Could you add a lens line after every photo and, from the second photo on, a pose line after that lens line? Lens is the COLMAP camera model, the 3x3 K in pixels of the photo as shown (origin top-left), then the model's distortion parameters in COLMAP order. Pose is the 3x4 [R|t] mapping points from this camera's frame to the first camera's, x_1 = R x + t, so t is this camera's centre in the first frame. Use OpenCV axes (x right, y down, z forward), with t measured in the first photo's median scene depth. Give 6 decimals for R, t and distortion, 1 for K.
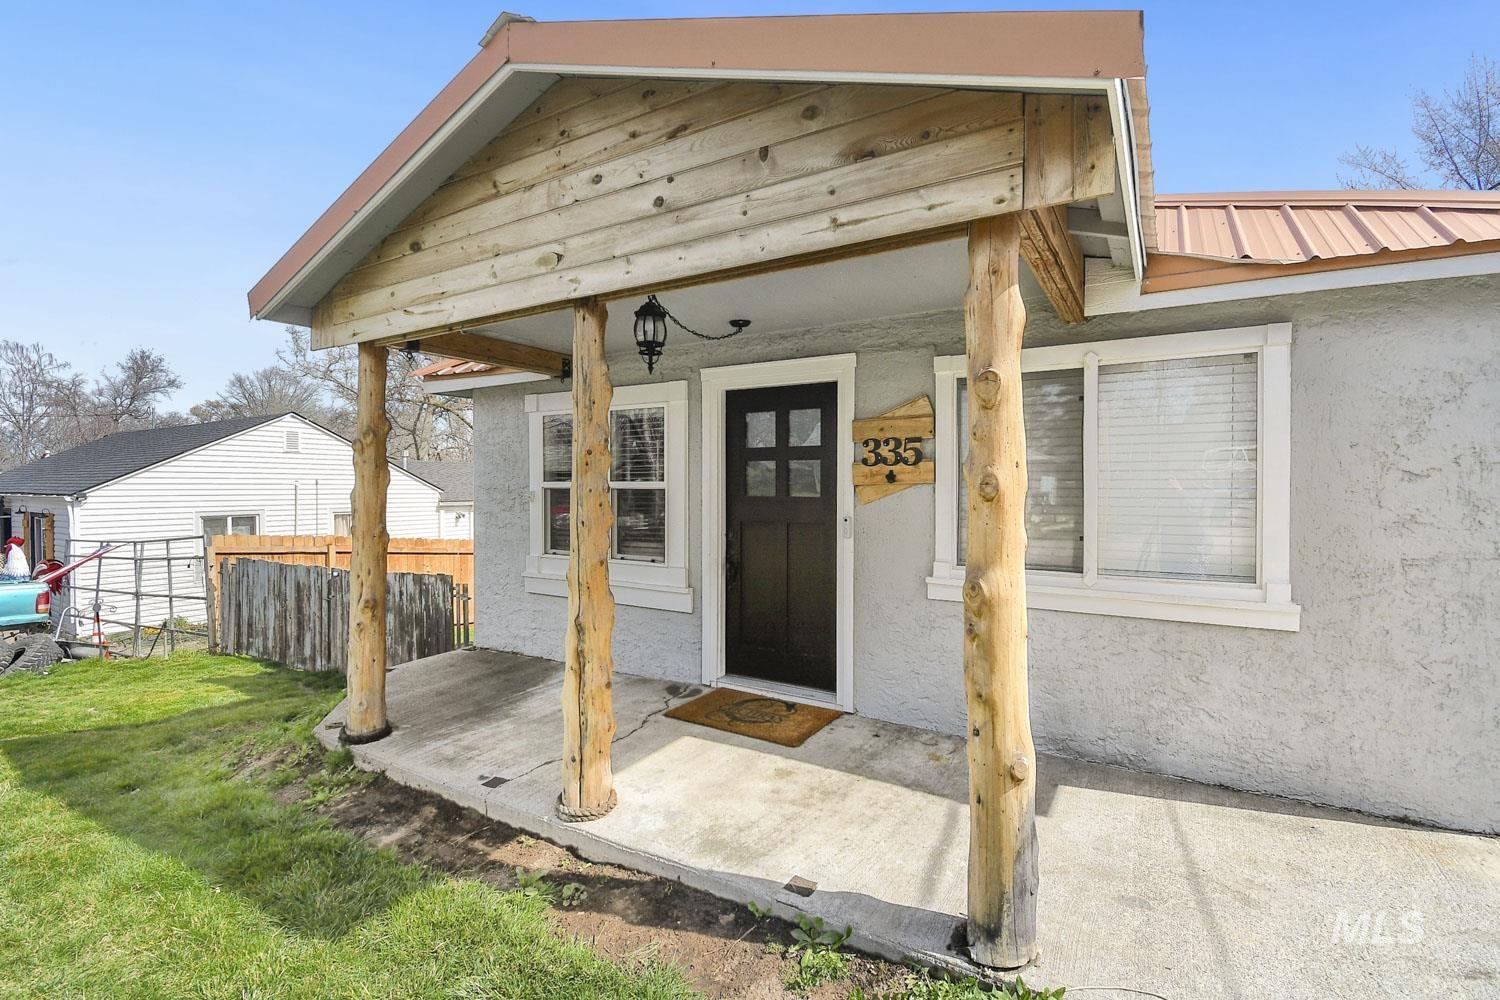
lens RADIAL K [[669.1, 0, 751.2], [0, 669.1, 488.7], [0, 0, 1]] dist [0.052249, -0.022988]
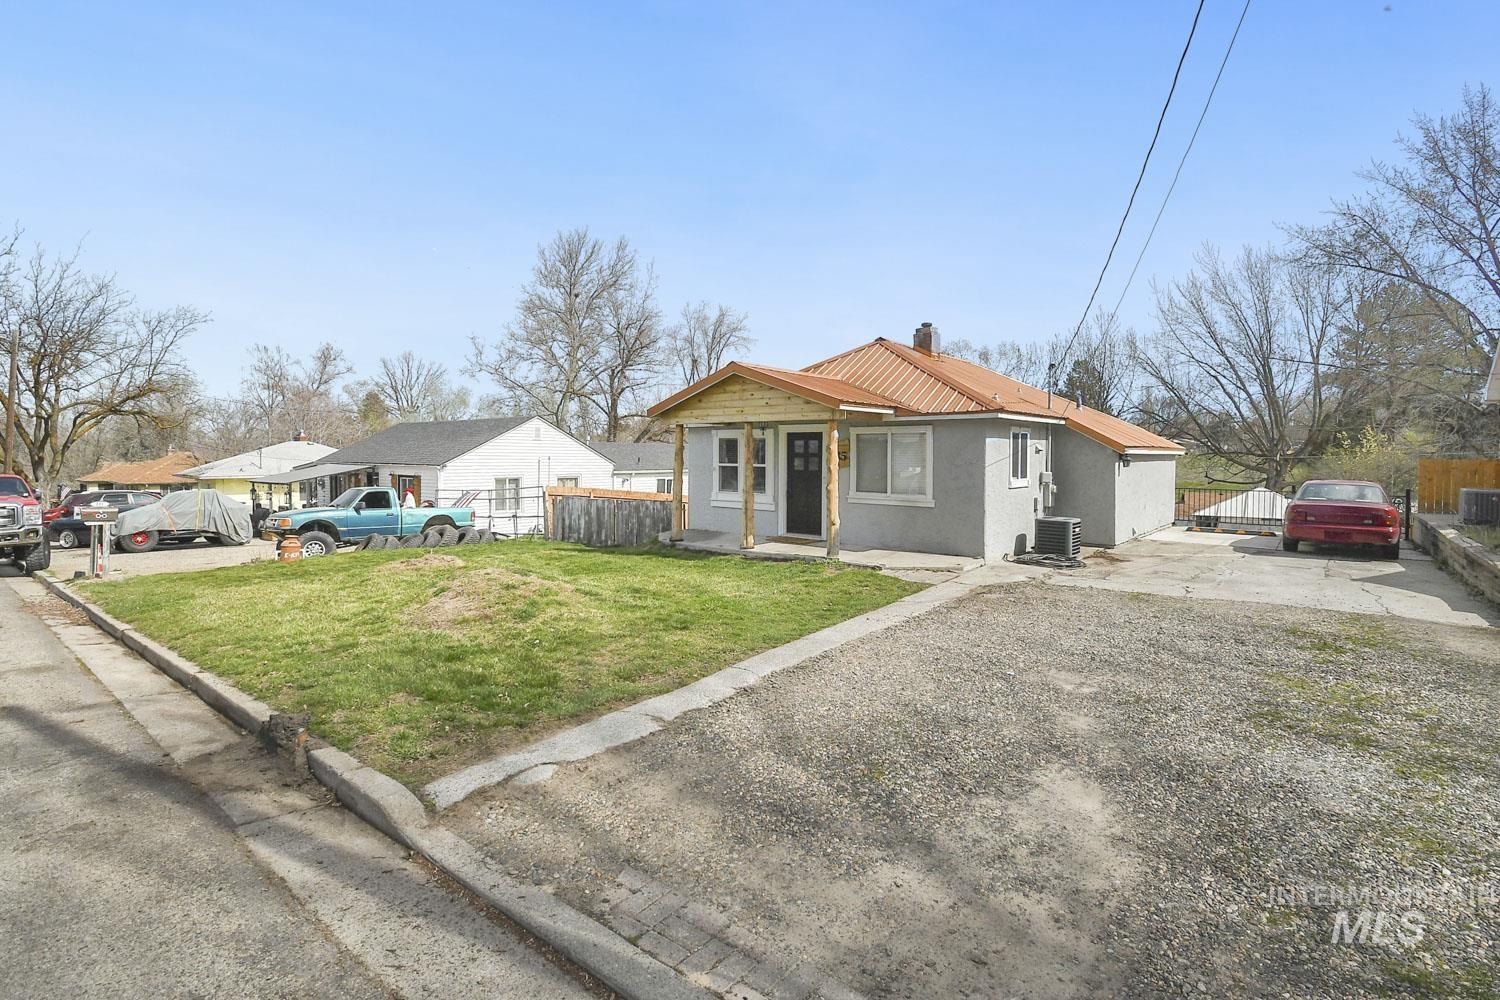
lens RADIAL K [[669.1, 0, 751.2], [0, 669.1, 488.7], [0, 0, 1]] dist [0.052249, -0.022988]
pose [[0.991238, 0.011870, -0.131555, 0.185004], [-0.006282, 0.999064, 0.042805, -0.028948], [0.131940, -0.041604, 0.990384, -1.813465]]
